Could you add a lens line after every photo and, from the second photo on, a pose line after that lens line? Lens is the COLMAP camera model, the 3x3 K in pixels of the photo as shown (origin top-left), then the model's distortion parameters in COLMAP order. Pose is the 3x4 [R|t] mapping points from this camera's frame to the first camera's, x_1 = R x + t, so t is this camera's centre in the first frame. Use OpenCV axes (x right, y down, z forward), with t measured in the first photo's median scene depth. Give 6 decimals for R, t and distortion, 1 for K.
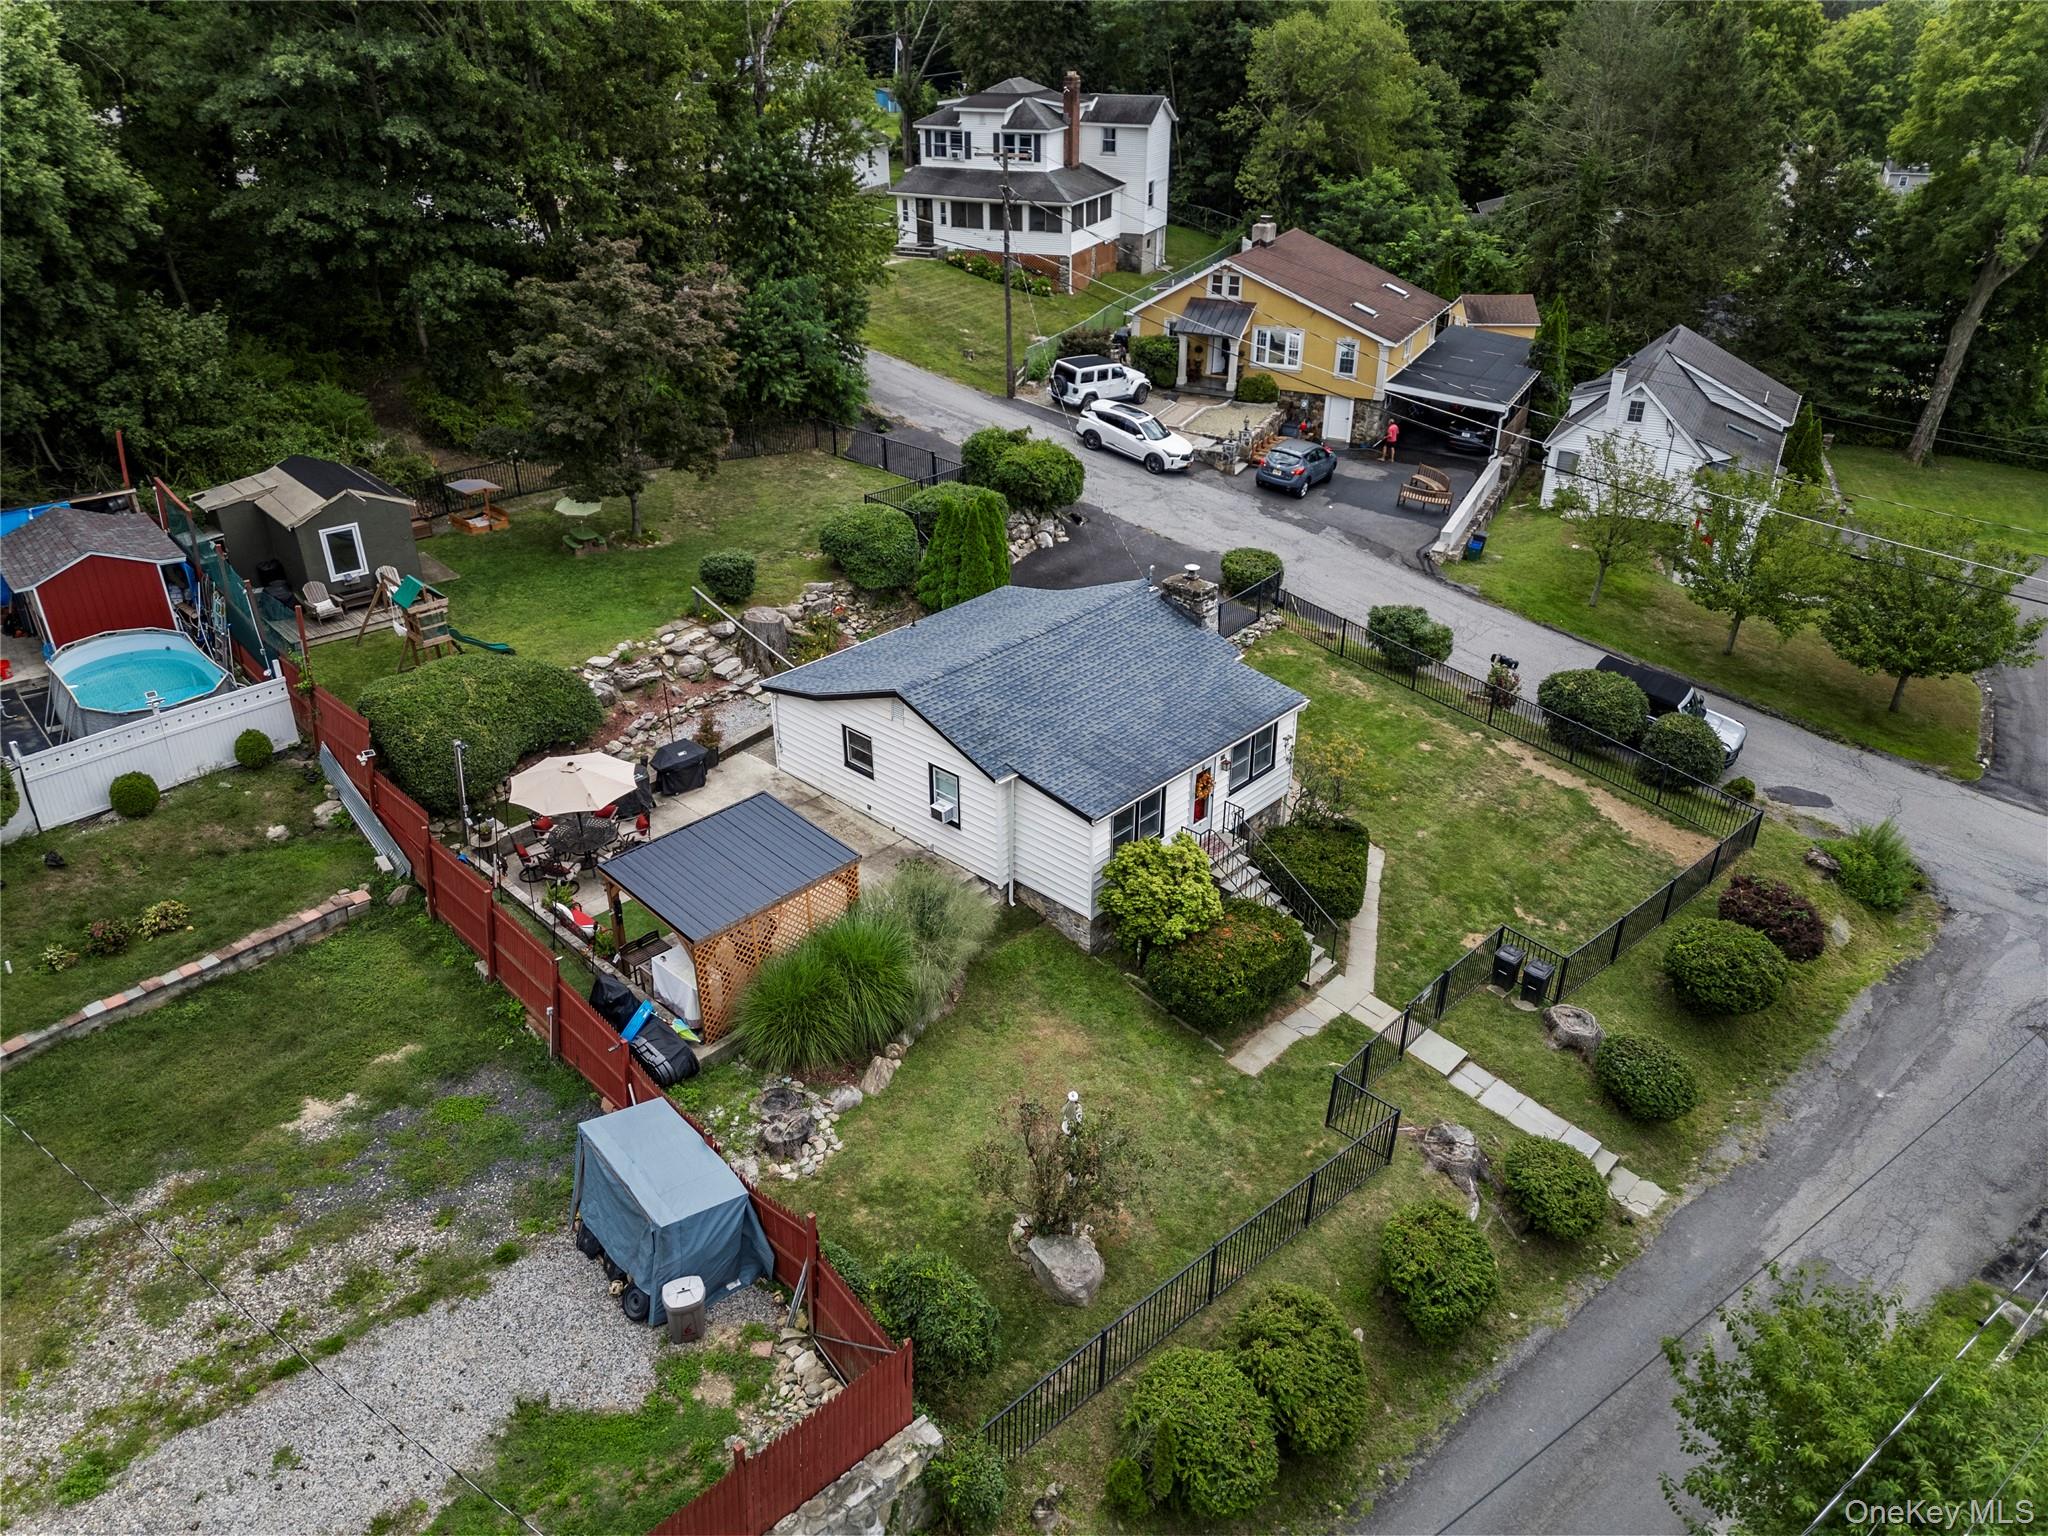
lens RADIAL K [[1431.8, 0, 1029.9], [0, 1431.8, 762.2], [0, 0, 1]] dist [0.105346, -0.114254]
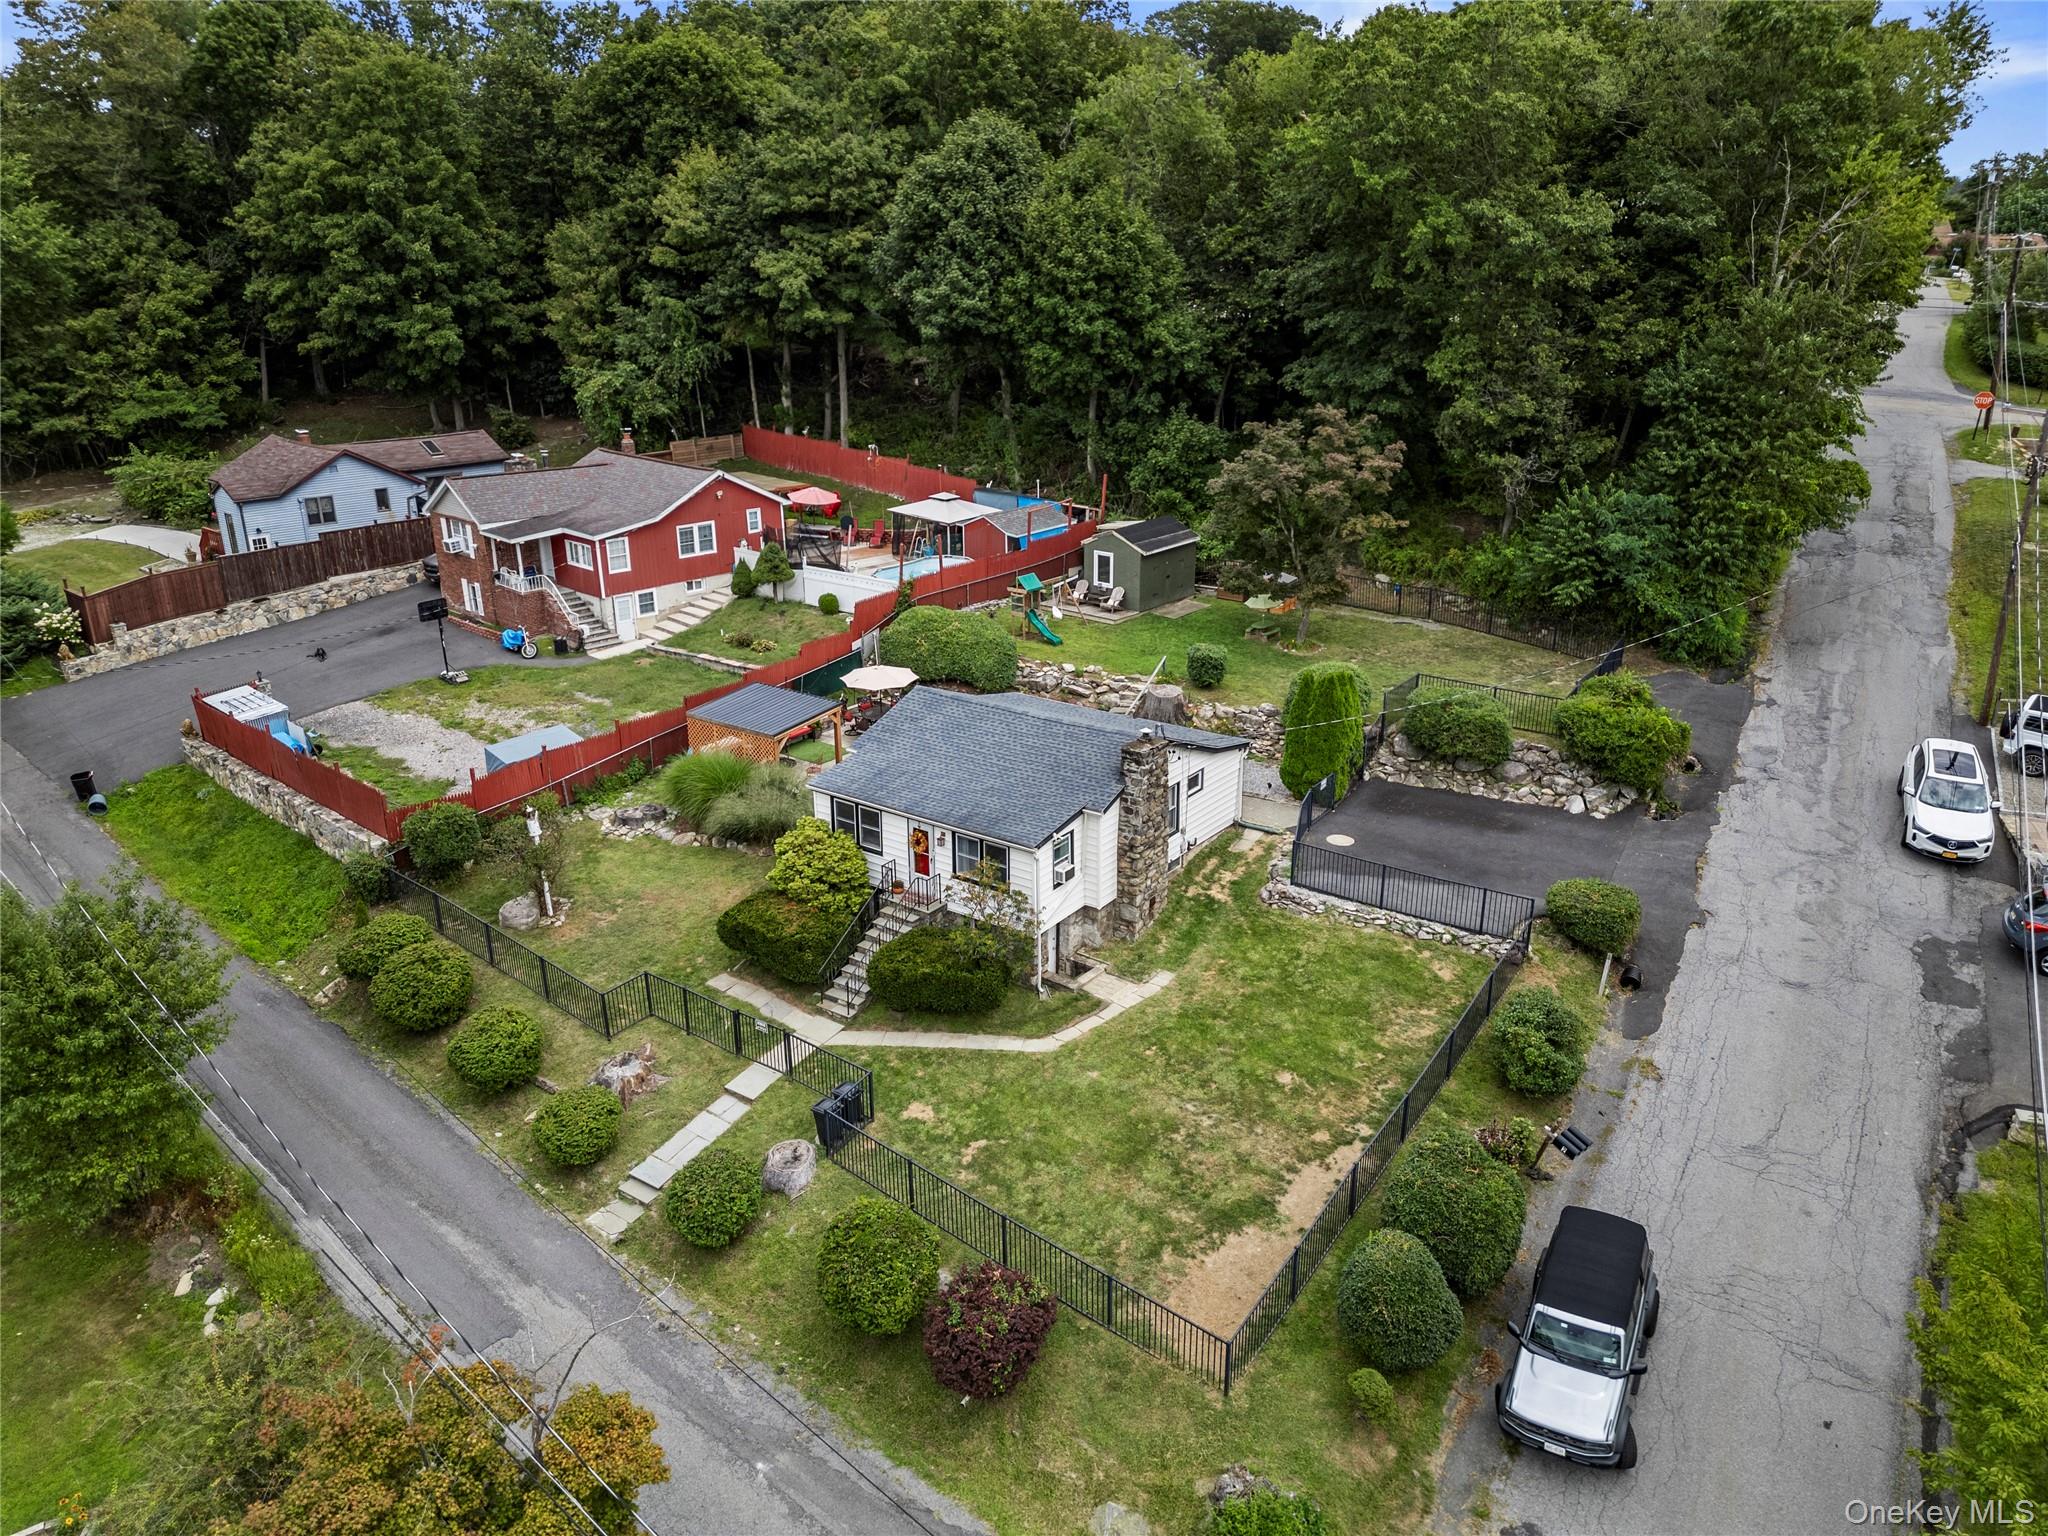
lens RADIAL K [[1431.8, 0, 1029.9], [0, 1431.8, 762.2], [0, 0, 1]] dist [0.105346, -0.114254]
pose [[0.127027, 0.341622, -0.931214, 1.018364], [-0.468995, 0.847932, 0.247094, -0.315655], [0.874018, 0.405347, 0.267929, 0.625130]]
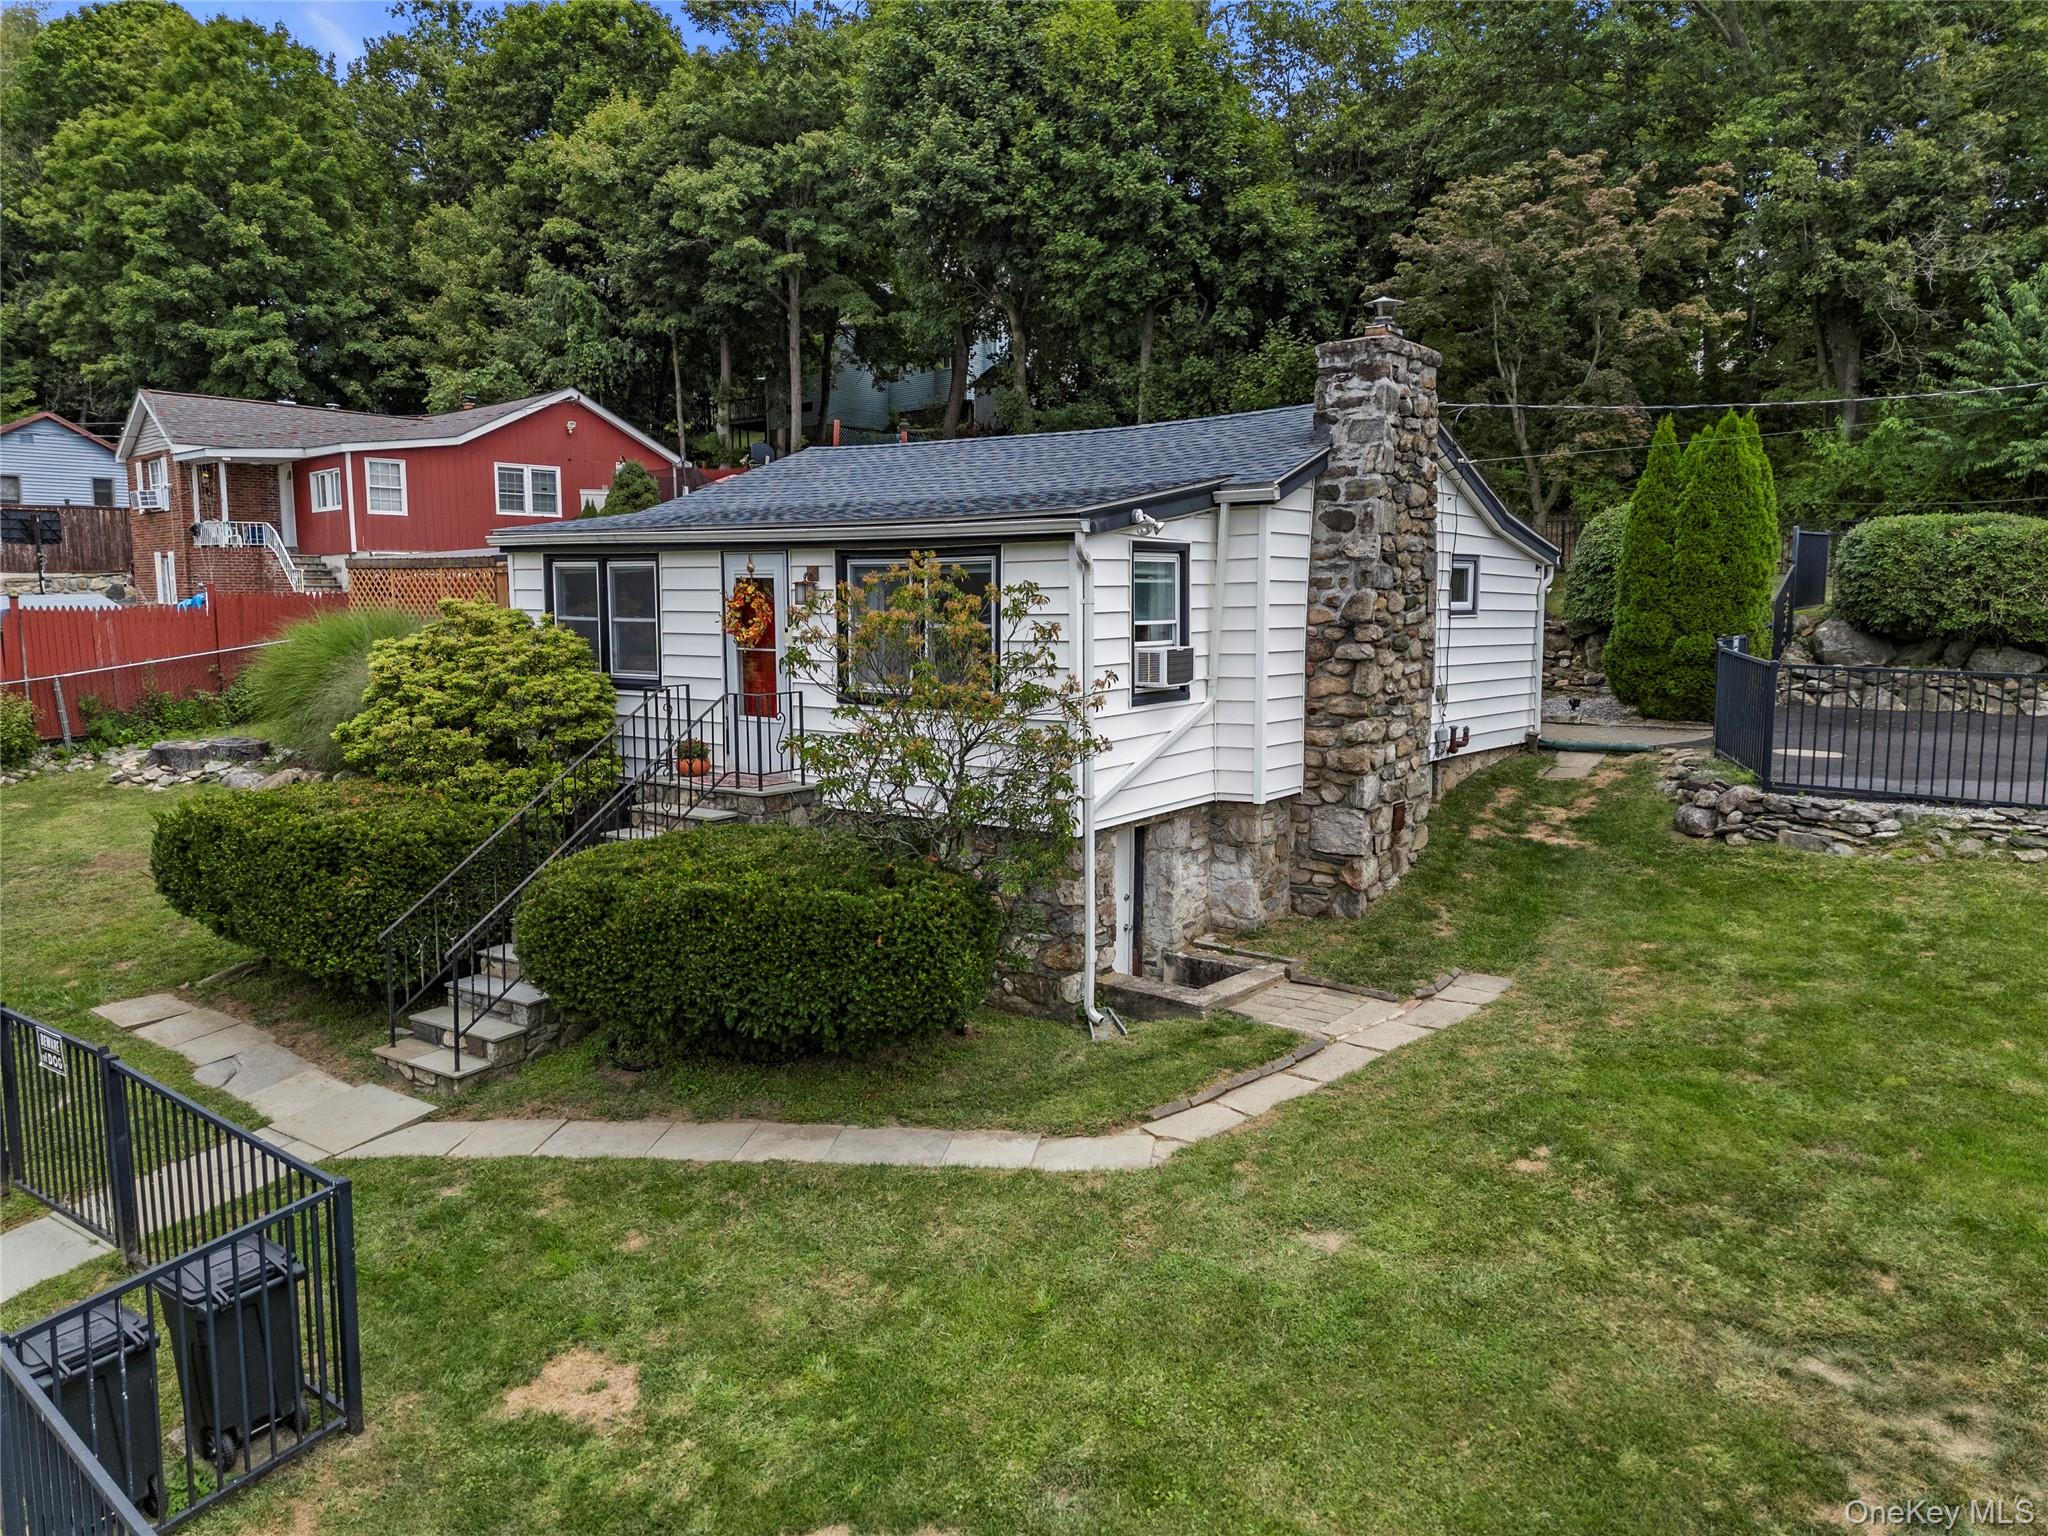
lens RADIAL K [[1433.9, 0, 1024.0], [0, 1433.9, 768.0], [0, 0, 1]] dist [0.081238, -0.080709]
pose [[0.110129, 0.119790, -0.986672, 0.465898], [-0.473350, 0.879223, 0.053911, -0.005333], [0.873963, 0.461104, 0.153531, 0.868602]]
